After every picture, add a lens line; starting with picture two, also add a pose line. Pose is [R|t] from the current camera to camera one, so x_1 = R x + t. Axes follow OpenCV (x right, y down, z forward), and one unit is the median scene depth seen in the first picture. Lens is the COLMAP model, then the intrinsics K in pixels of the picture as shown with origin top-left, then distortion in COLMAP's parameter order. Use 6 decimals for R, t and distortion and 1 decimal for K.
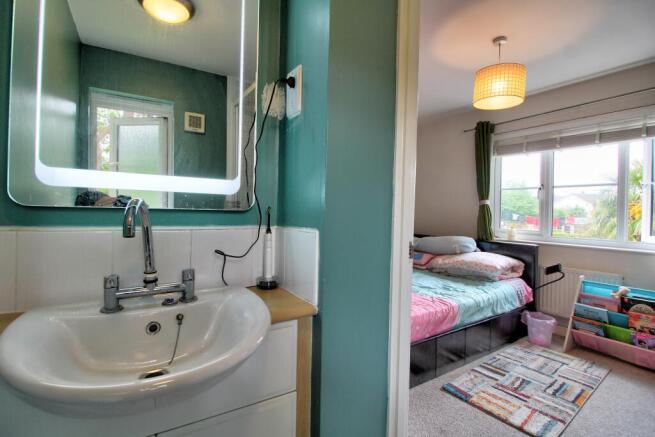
lens RADIAL K [[300.6, 0, 327.6], [0, 300.6, 205.3], [0, 0, 1]] dist [-0.009893, -0.003752]
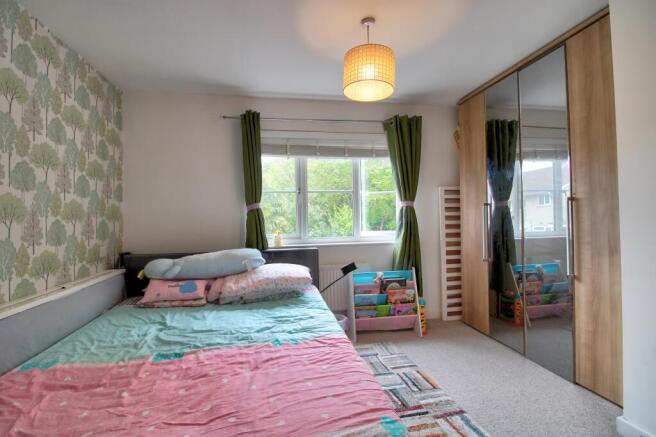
lens RADIAL K [[301.1, 0, 364.7], [0, 301.1, 203.1], [0, 0, 1]] dist [-0.009893, -0.003752]
pose [[0.409538, 0.013587, 0.912192, -0.205498], [0.013758, 0.999683, -0.021067, 0.008740], [-0.912189, 0.021177, 0.409222, 0.555969]]
